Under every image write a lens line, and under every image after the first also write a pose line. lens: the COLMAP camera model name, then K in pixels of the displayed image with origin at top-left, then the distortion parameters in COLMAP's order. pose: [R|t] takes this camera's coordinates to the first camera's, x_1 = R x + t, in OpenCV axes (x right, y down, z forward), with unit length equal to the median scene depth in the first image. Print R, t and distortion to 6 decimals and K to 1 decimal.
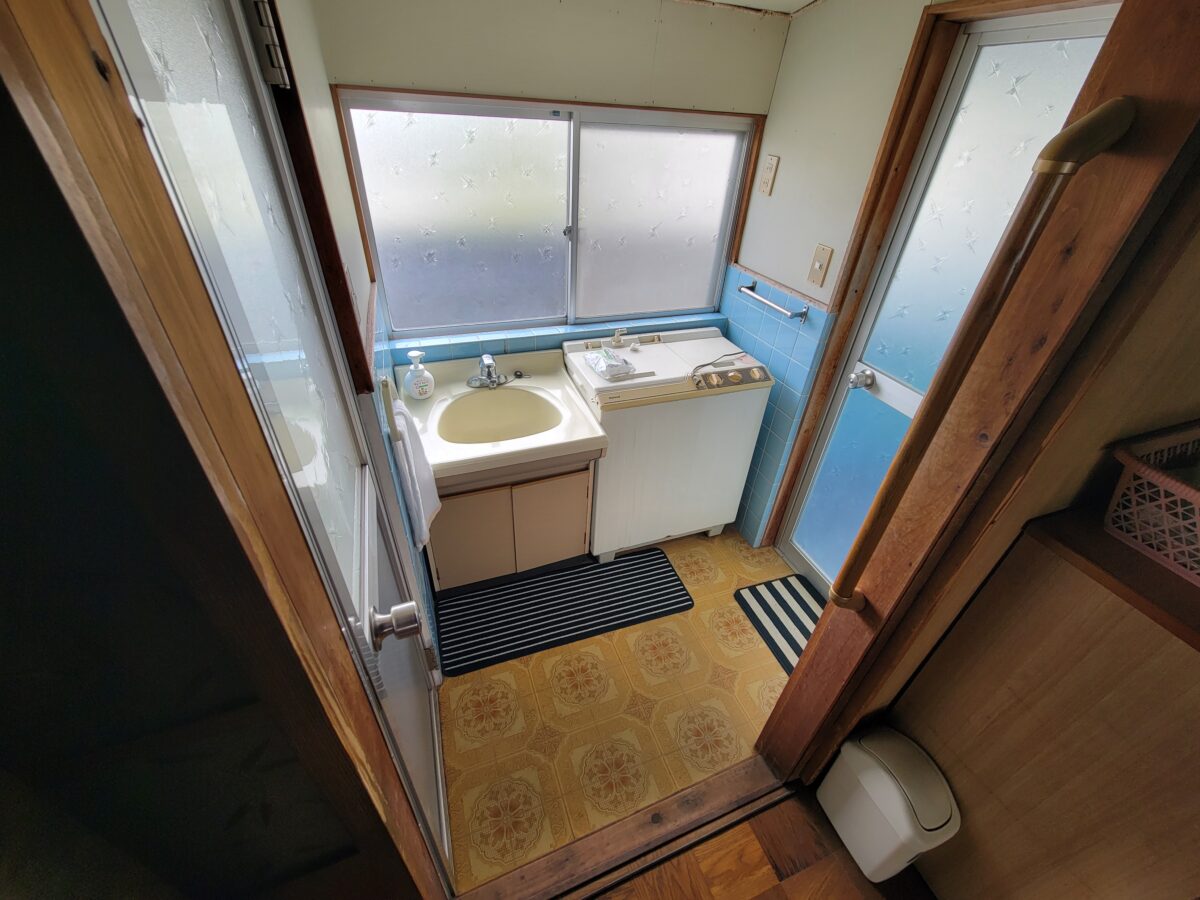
lens RADIAL K [[488.7, 0, 598.6], [0, 488.7, 447.3], [0, 0, 1]] dist [0.004849, -0.003352]
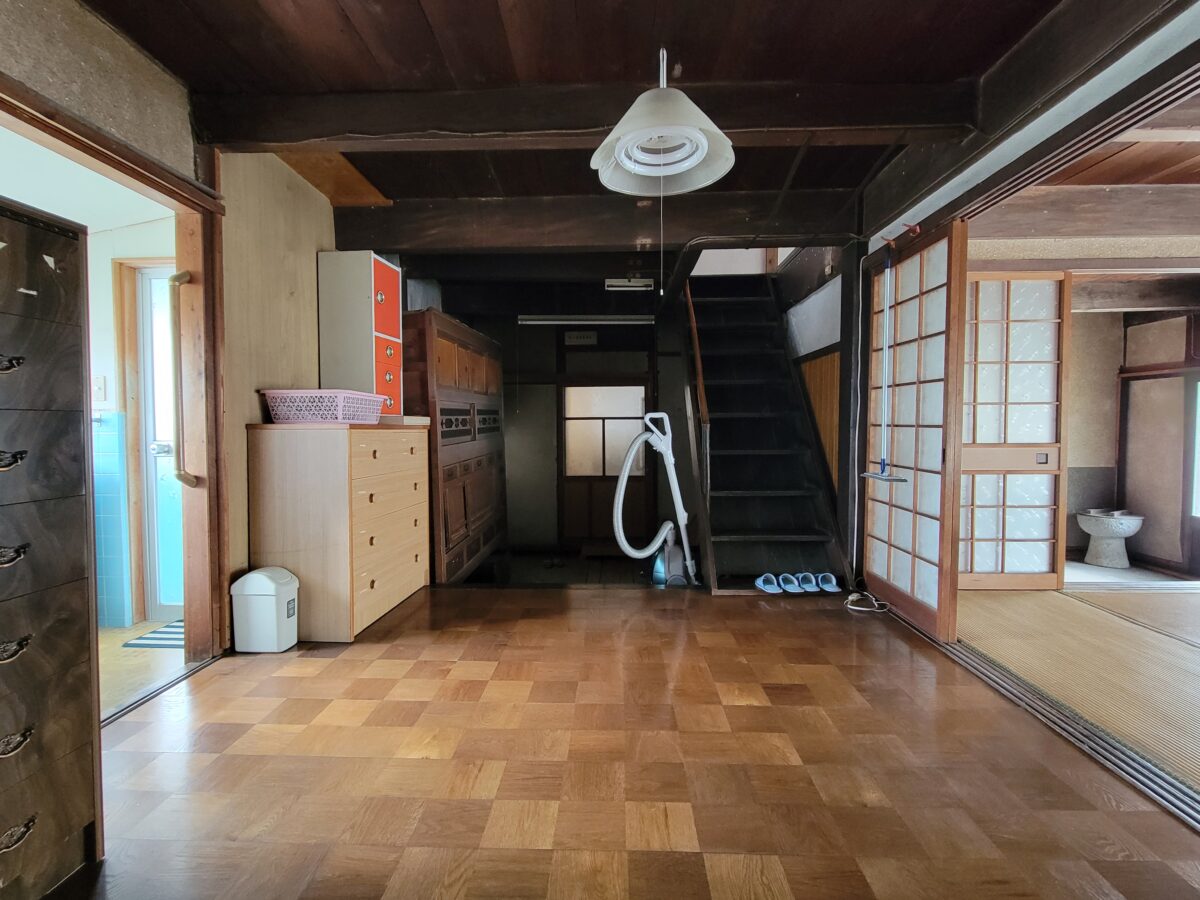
lens RADIAL K [[564.7, 0, 594.3], [0, 564.7, 444.7], [0, 0, 1]] dist [0.001264, -0.000176]
pose [[0.399203, -0.089324, 0.912501, -0.587118], [0.534141, 0.831568, -0.152275, 0.927131], [-0.745205, 0.548193, 0.379676, -0.760923]]
